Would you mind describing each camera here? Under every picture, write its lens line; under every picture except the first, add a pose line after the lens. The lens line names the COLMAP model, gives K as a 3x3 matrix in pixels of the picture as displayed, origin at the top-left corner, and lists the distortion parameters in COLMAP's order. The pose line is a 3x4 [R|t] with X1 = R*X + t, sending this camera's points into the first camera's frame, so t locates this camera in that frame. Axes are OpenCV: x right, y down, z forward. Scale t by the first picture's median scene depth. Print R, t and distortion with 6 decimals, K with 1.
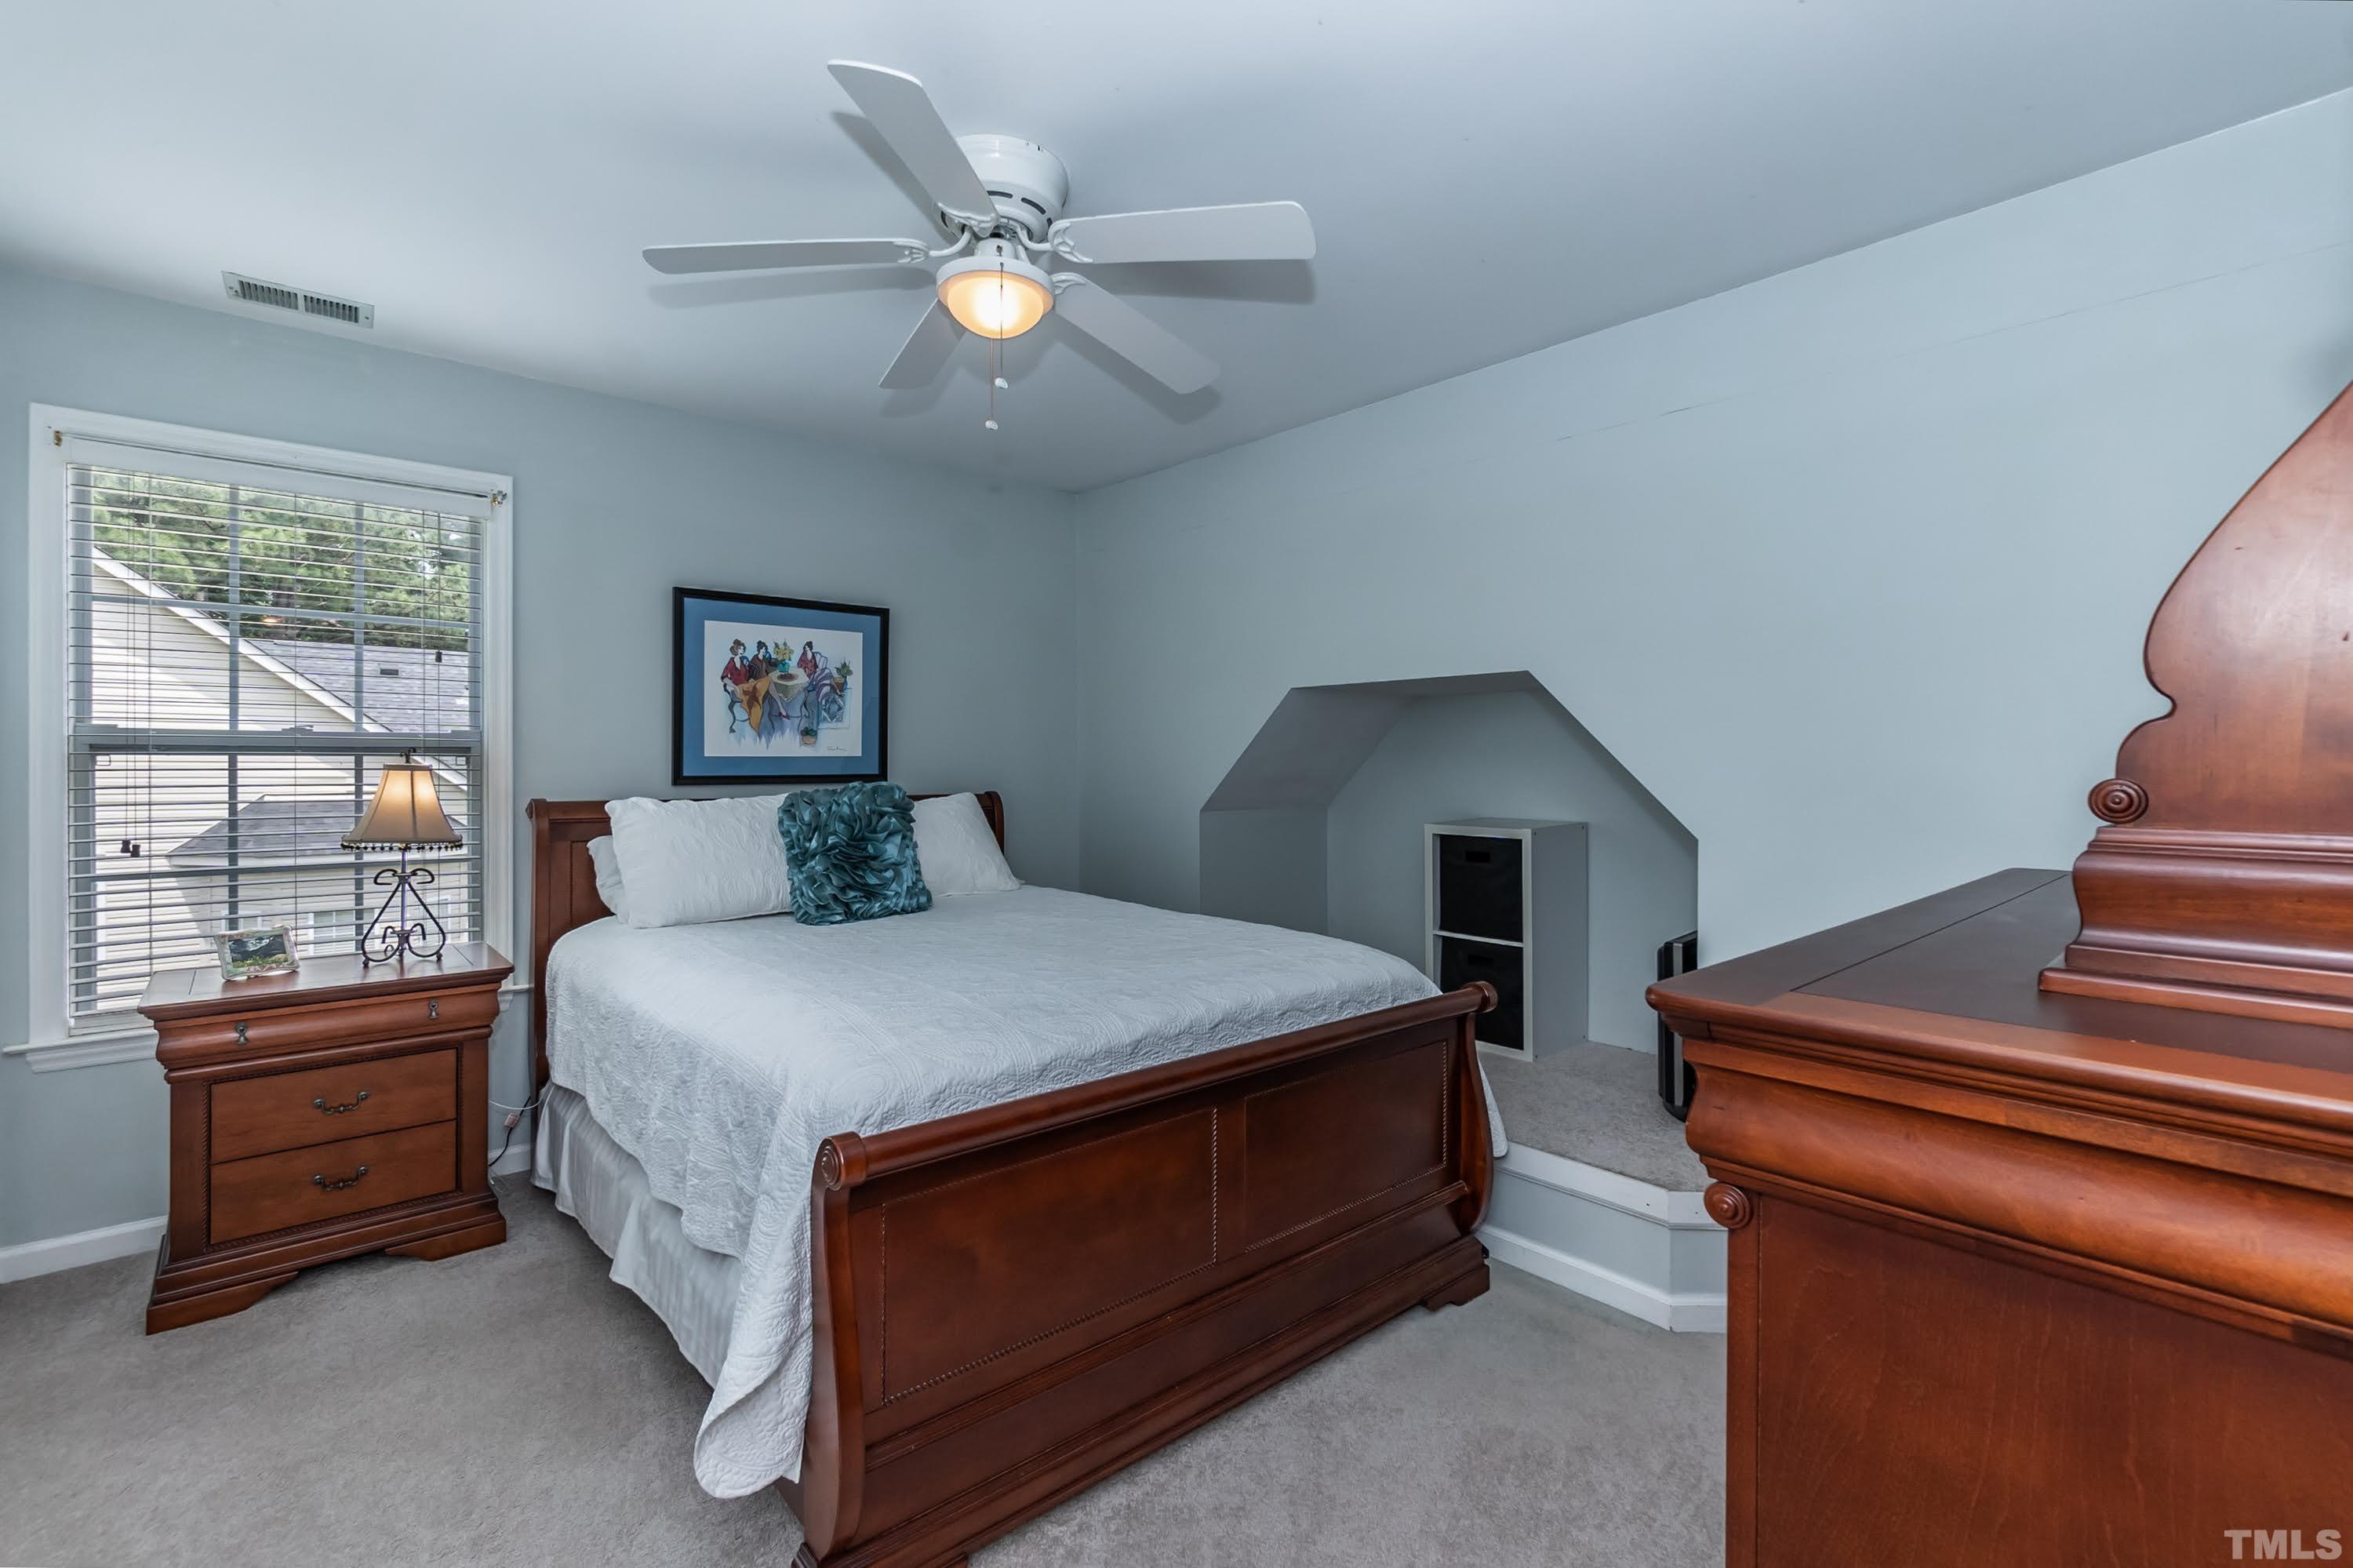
lens RADIAL K [[1028.8, 0, 1165.0], [0, 1028.8, 771.3], [0, 0, 1]] dist [-0.003135, 0.000746]
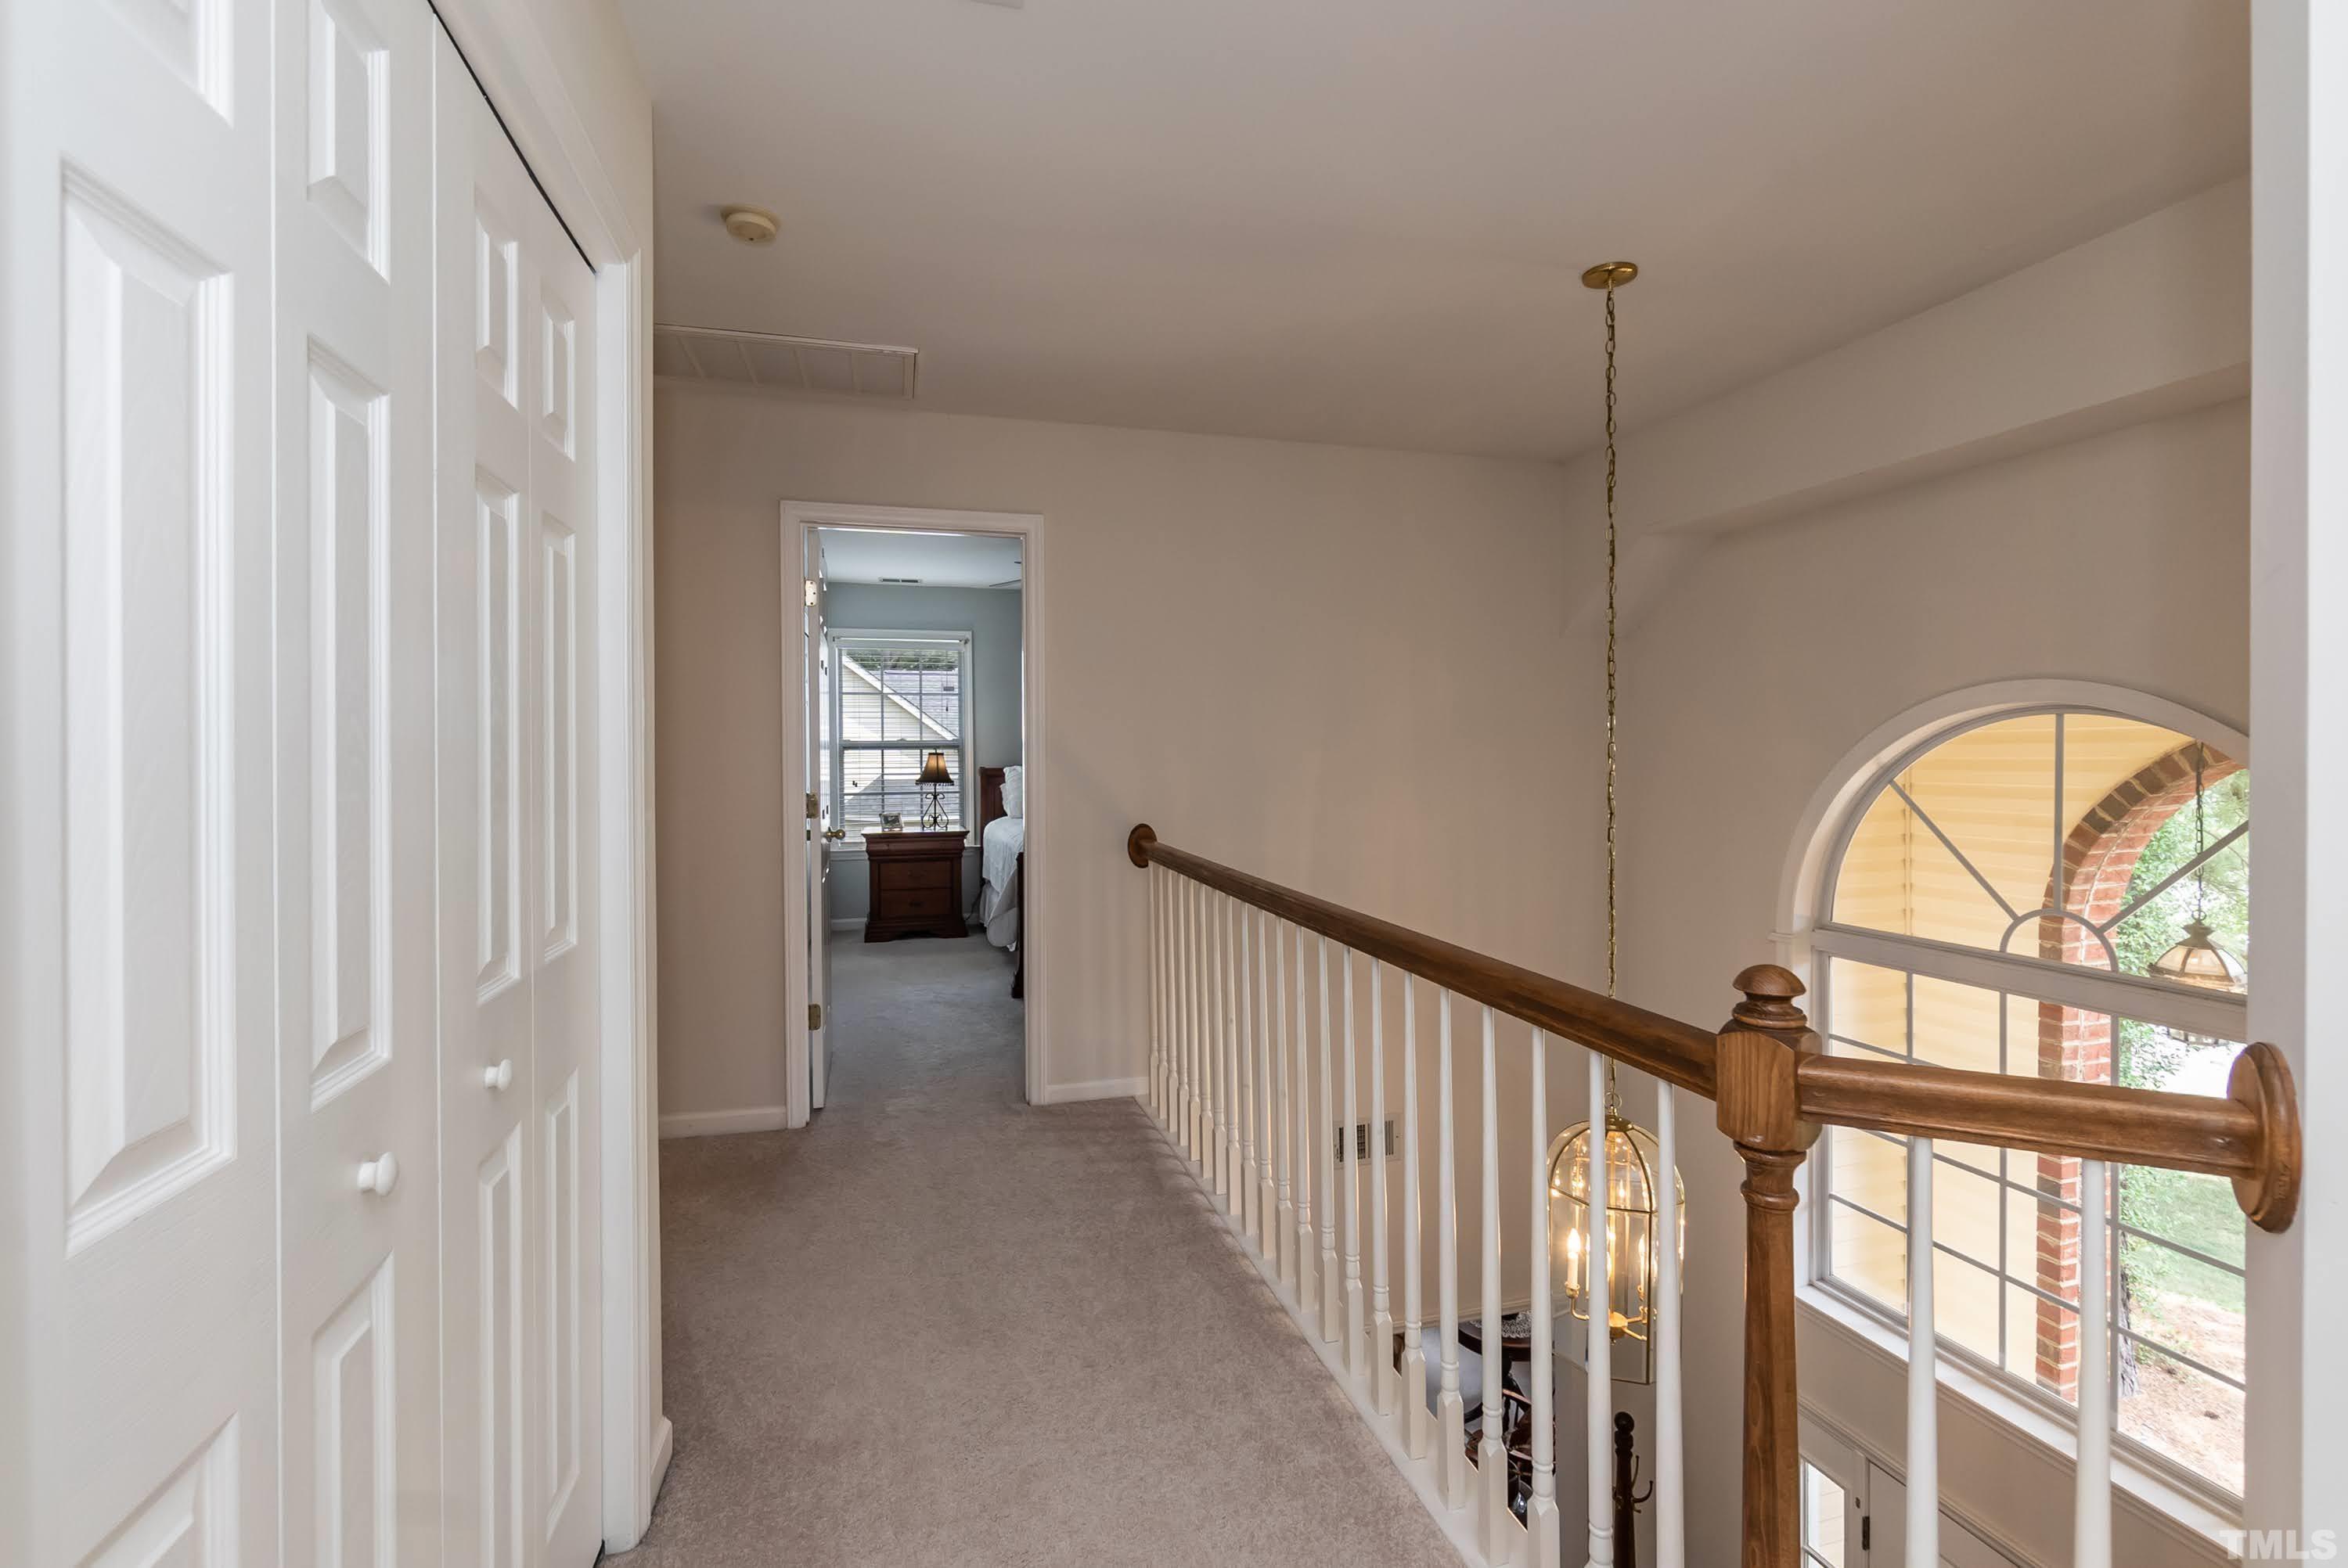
lens RADIAL K [[1026.4, 0, 1179.5], [0, 1026.4, 769.6], [0, 0, 1]] dist [-0.003135, 0.000746]
pose [[0.912673, 0.001931, -0.408686, 0.925247], [0.006270, 0.999805, 0.018727, -0.009830], [0.408642, -0.019655, 0.912483, -1.166164]]
